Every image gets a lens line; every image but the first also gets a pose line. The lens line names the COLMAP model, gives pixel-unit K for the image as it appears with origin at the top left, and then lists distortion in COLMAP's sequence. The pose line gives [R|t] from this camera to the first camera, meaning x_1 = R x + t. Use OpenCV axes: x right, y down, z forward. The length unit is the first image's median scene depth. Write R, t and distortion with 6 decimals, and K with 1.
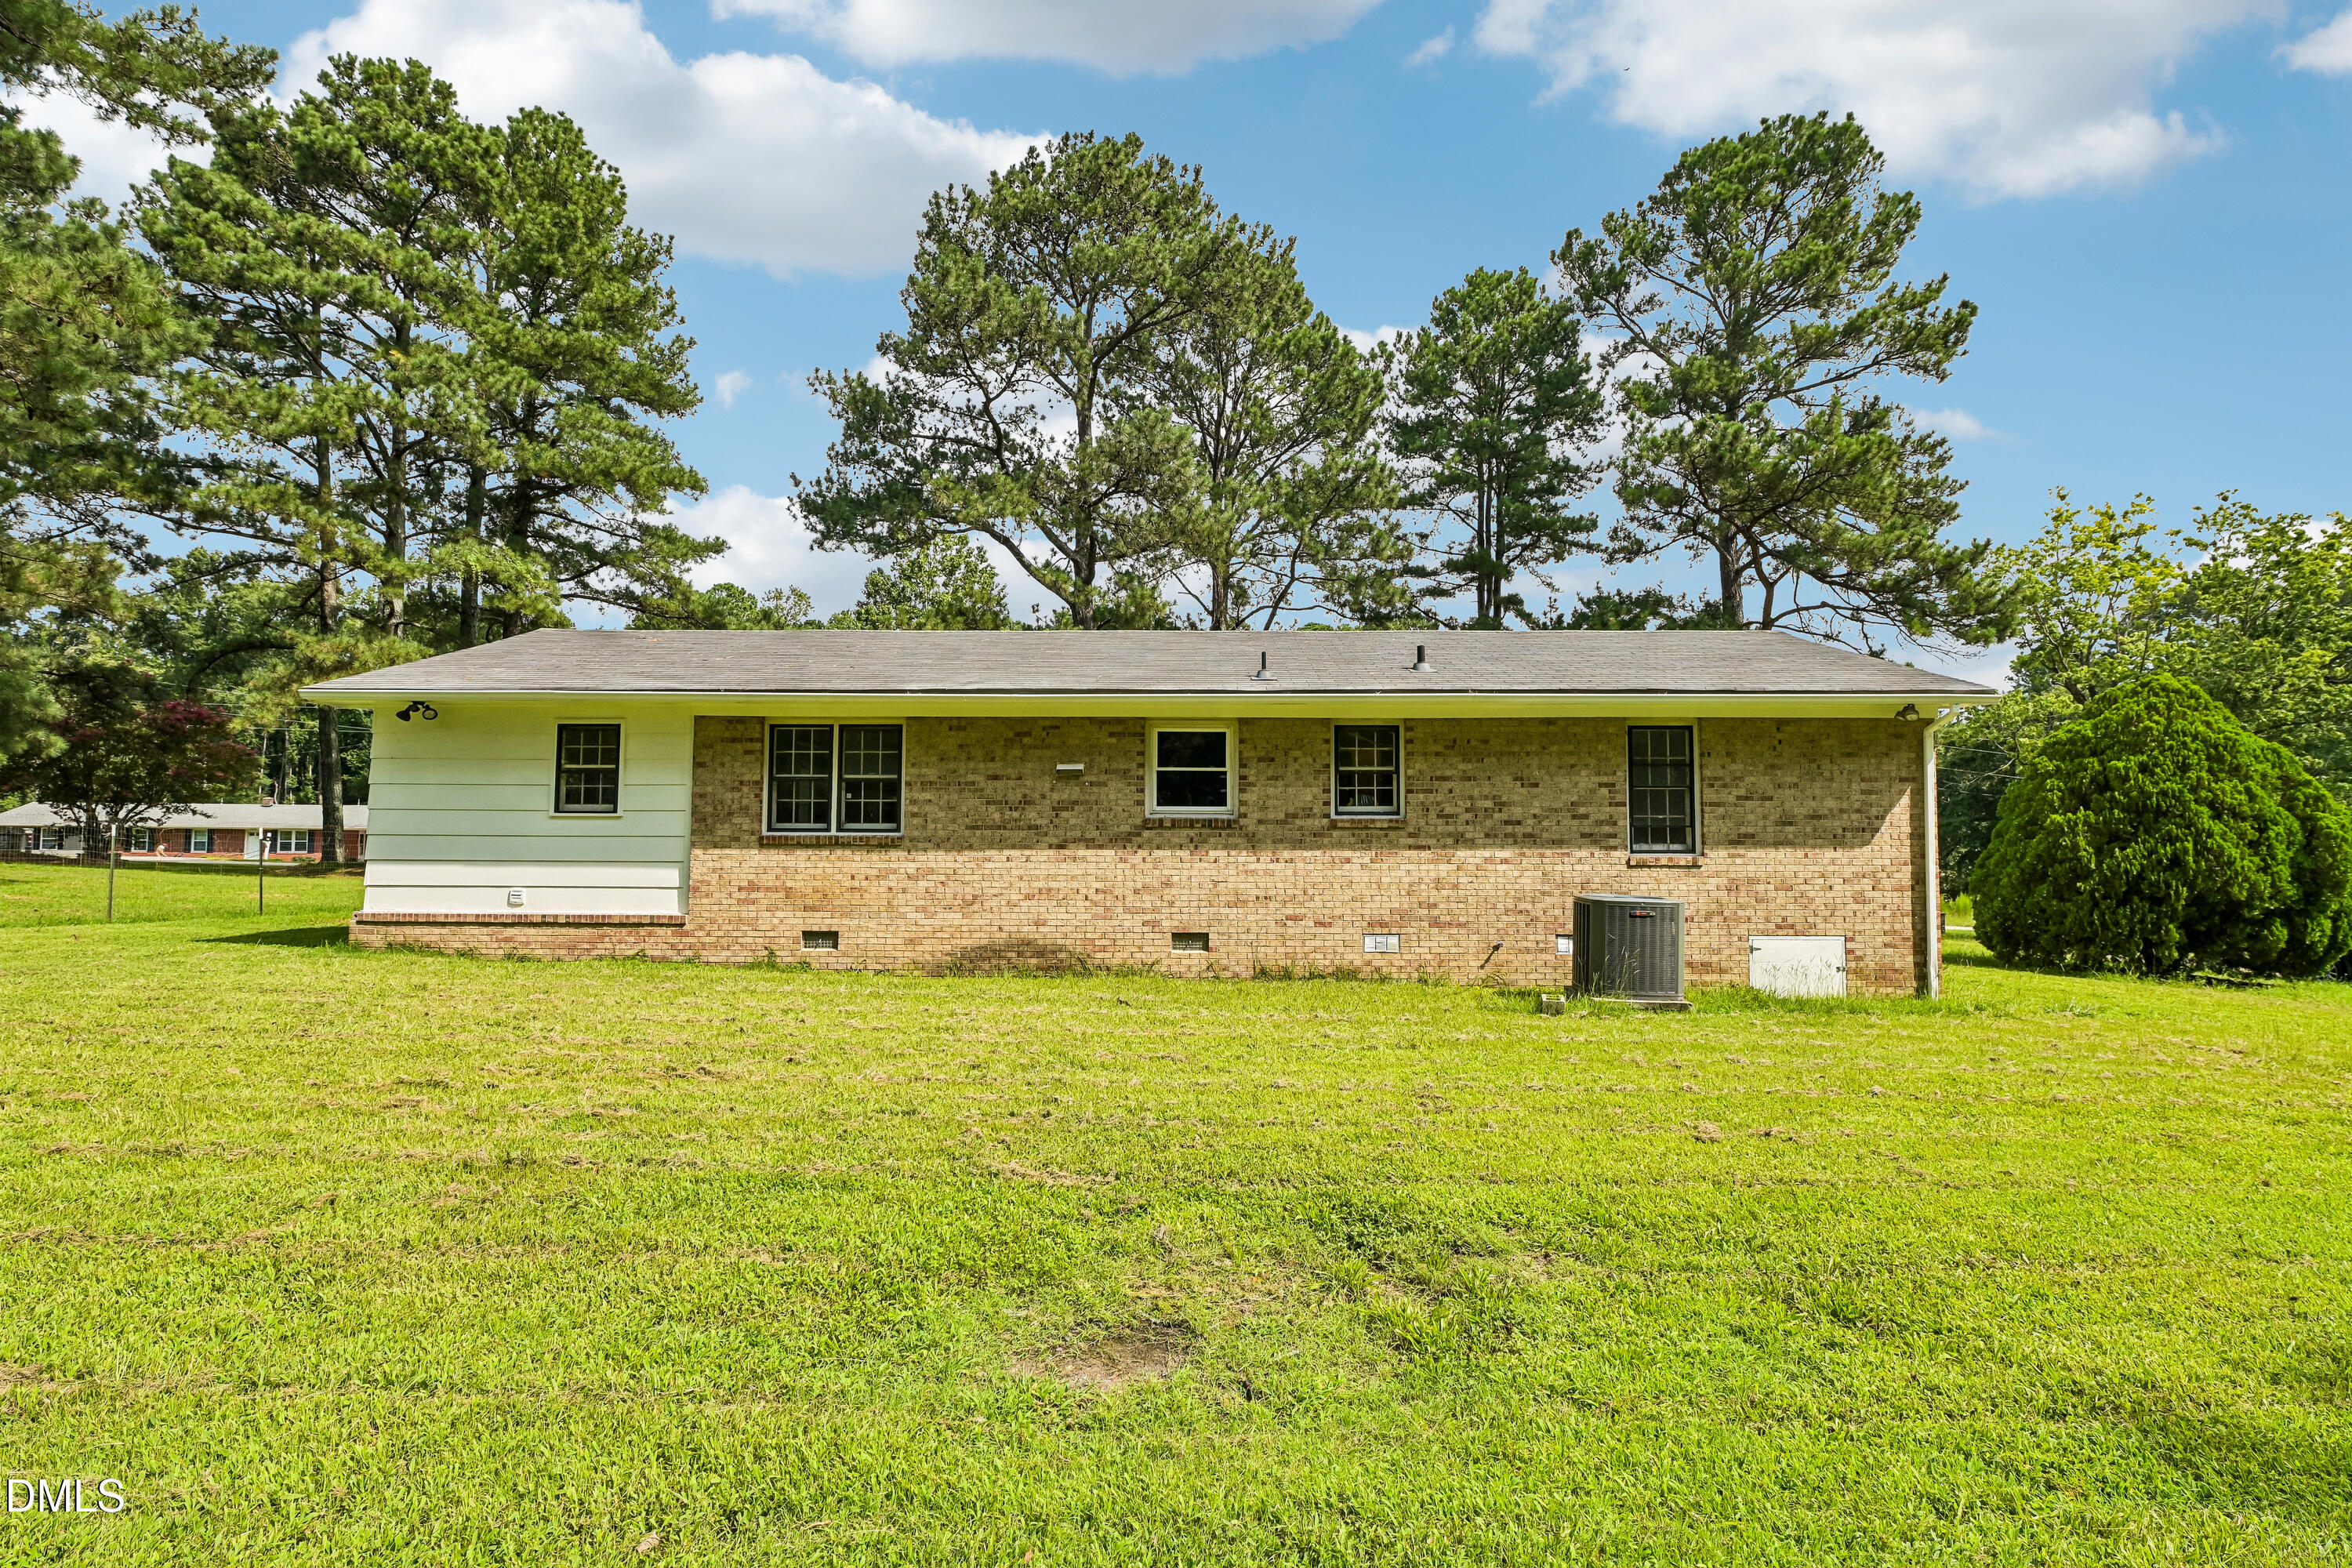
lens RADIAL K [[1128.8, 0, 1176.0], [0, 1128.8, 784.0], [0, 0, 1]] dist [-0.002734, -0.008616]
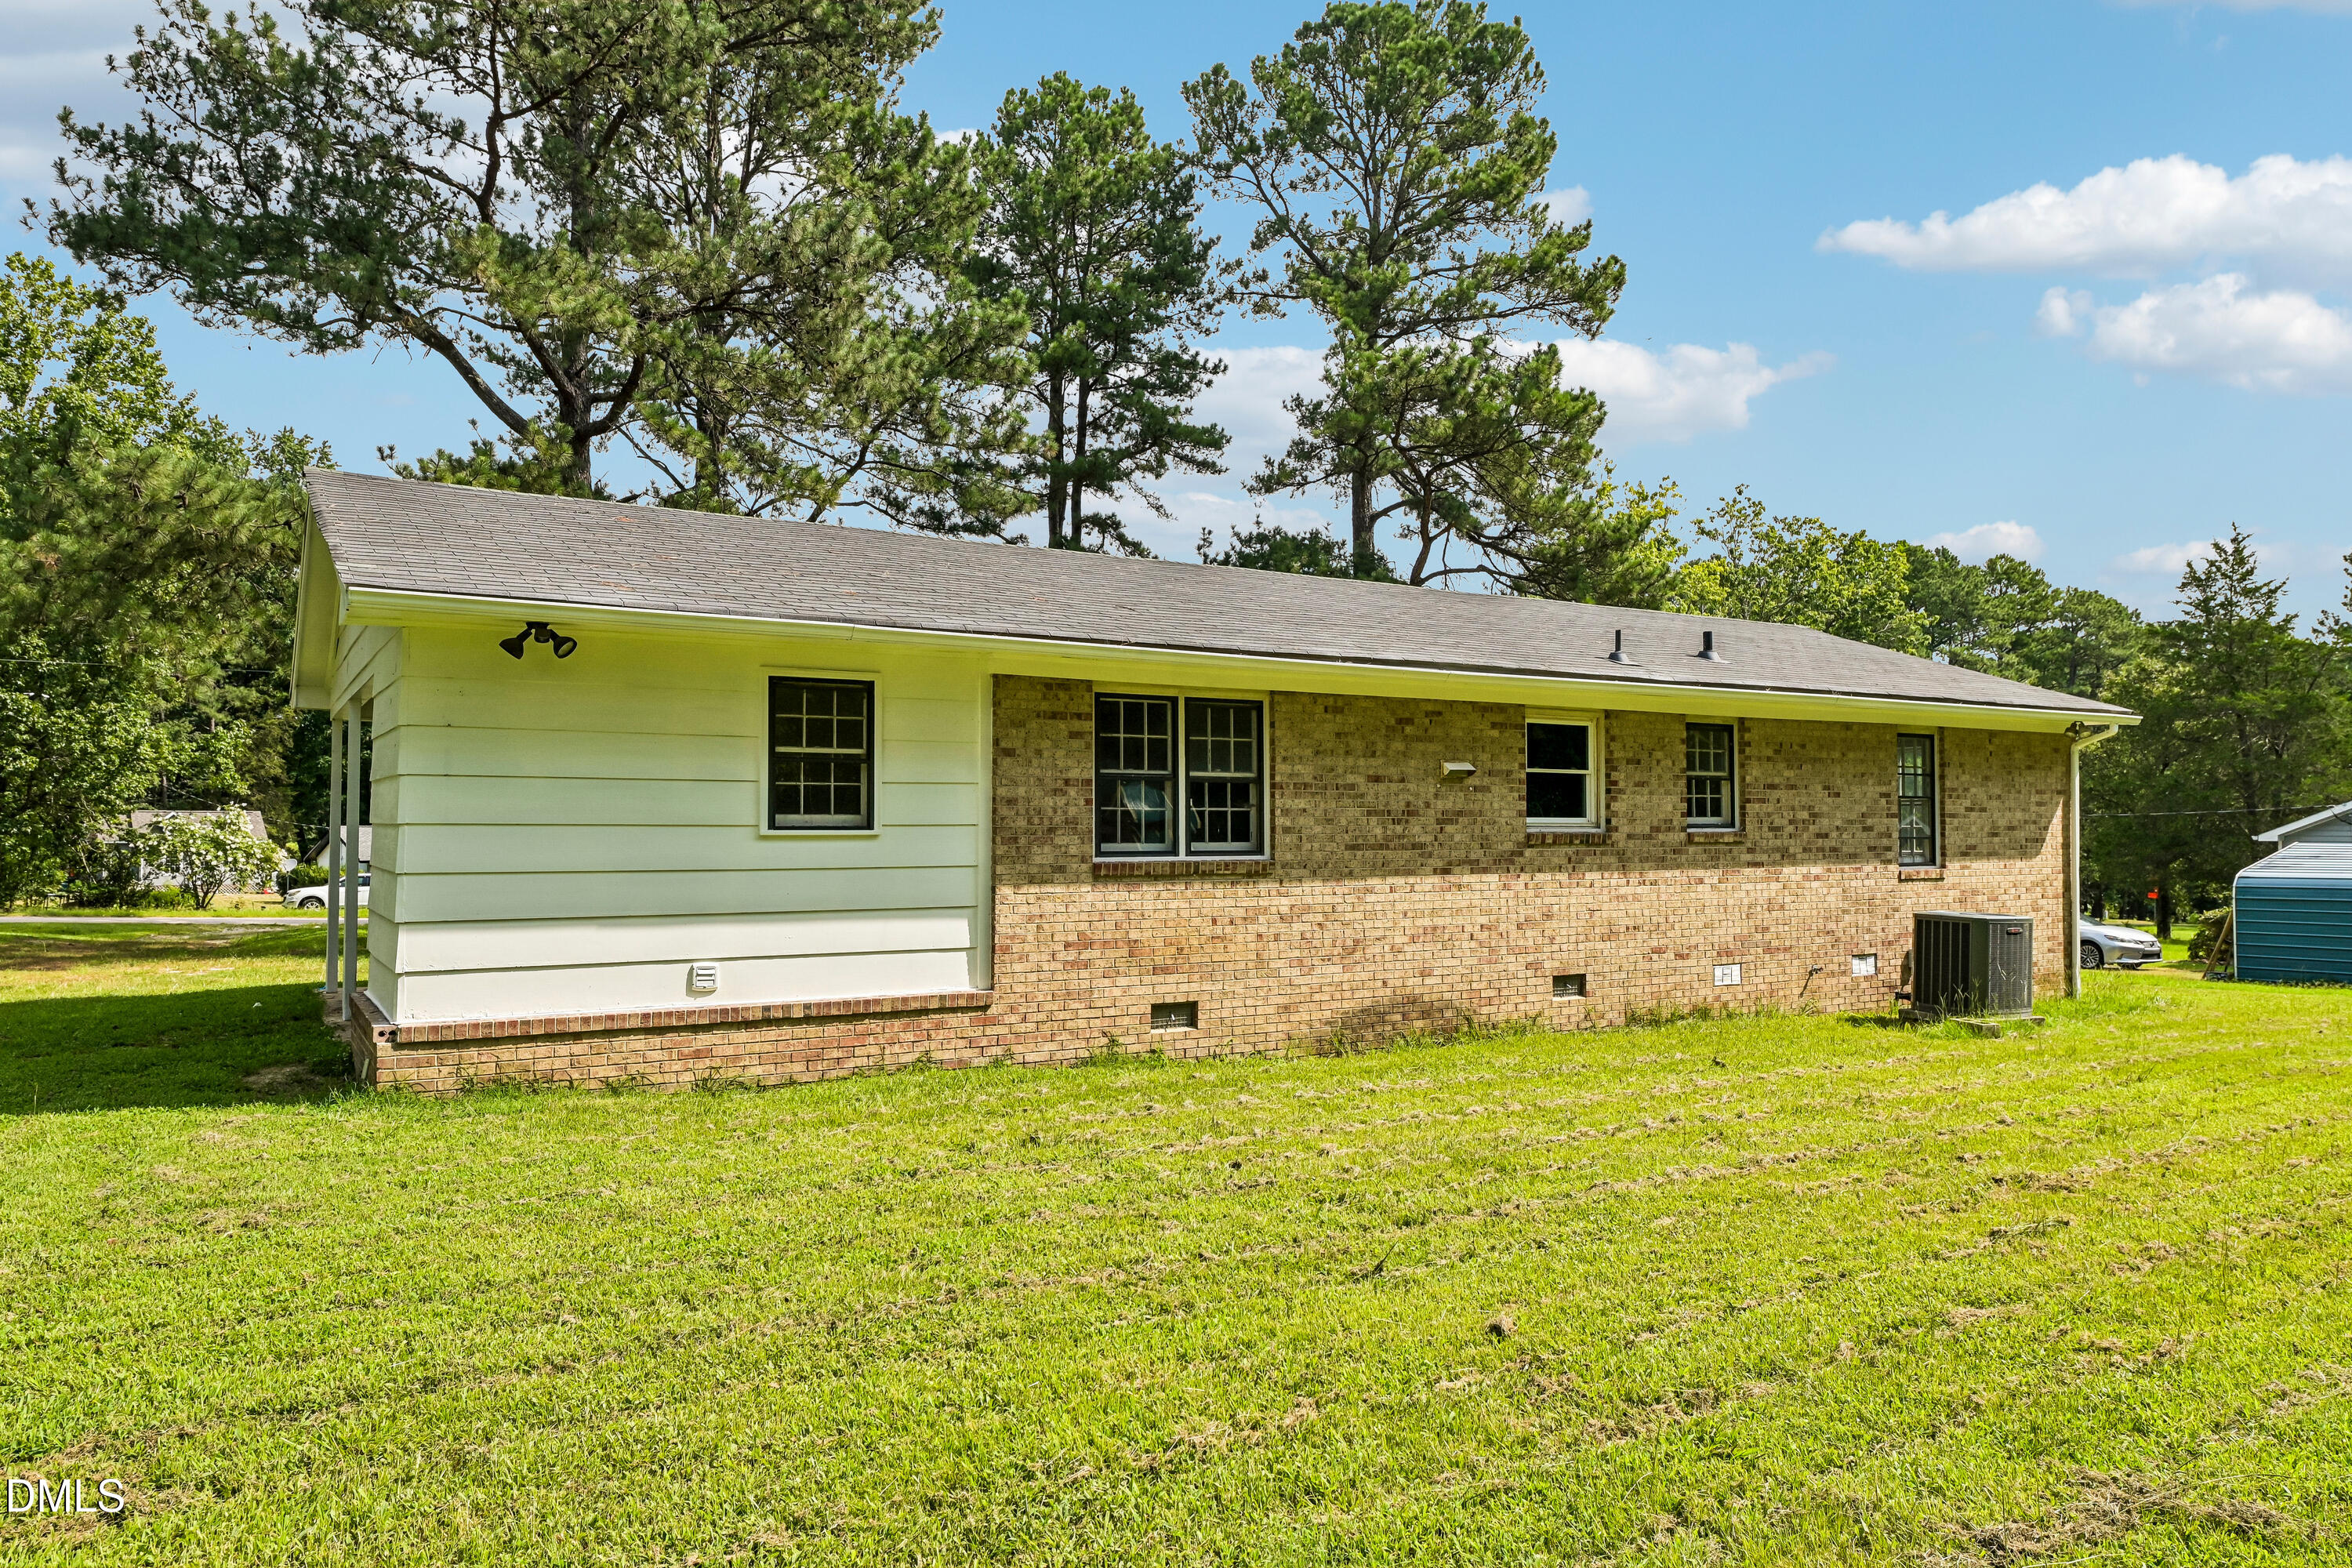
lens RADIAL K [[1565.5, 0, 1196.6], [0, 1565.5, 781.6], [0, 0, 1]] dist [0.004470, 0.001390]
pose [[0.839378, 0.011608, 0.543424, -0.814928], [-0.025817, 0.999495, 0.018527, -0.019931], [-0.542934, -0.029580, 0.839254, 0.208321]]
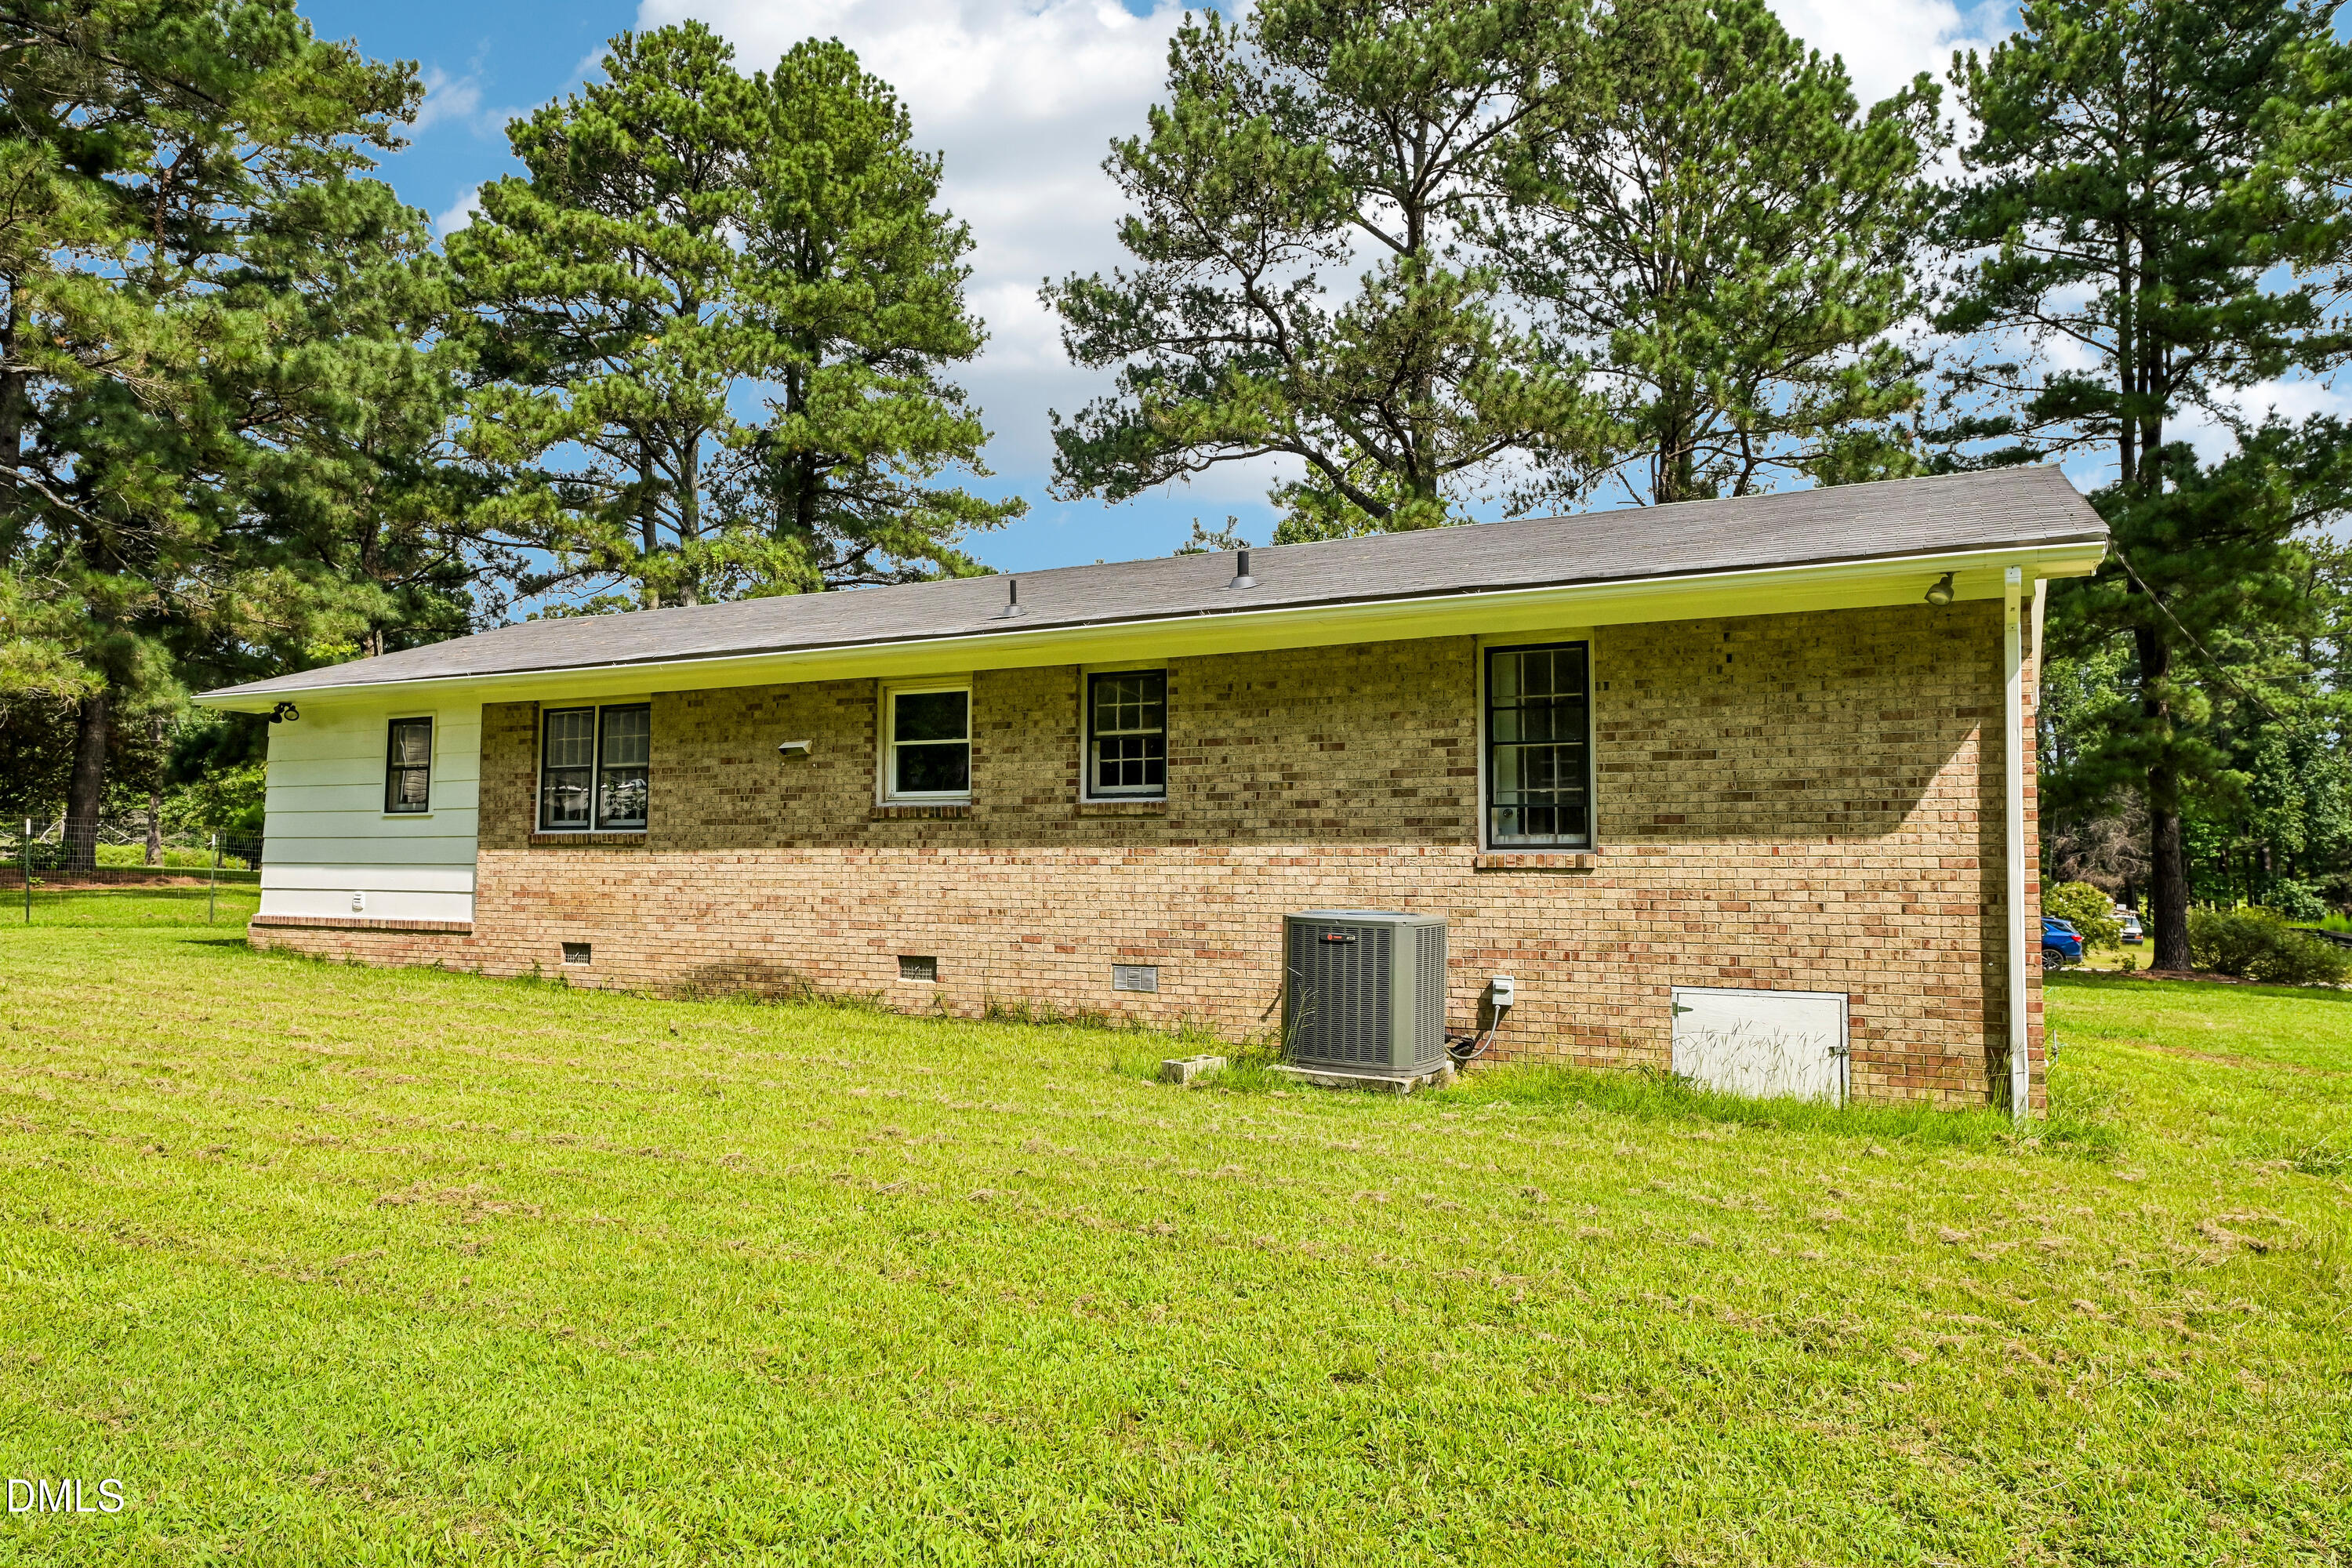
lens RADIAL K [[1511.8, 0, 1176.0], [0, 1511.8, 784.0], [0, 0, 1]] dist [0.001705, -0.001232]
pose [[0.891371, -0.024575, -0.452608, 0.629986], [0.021801, 0.999698, -0.011347, 0.030652], [0.452750, 0.000247, 0.891638, 0.166526]]
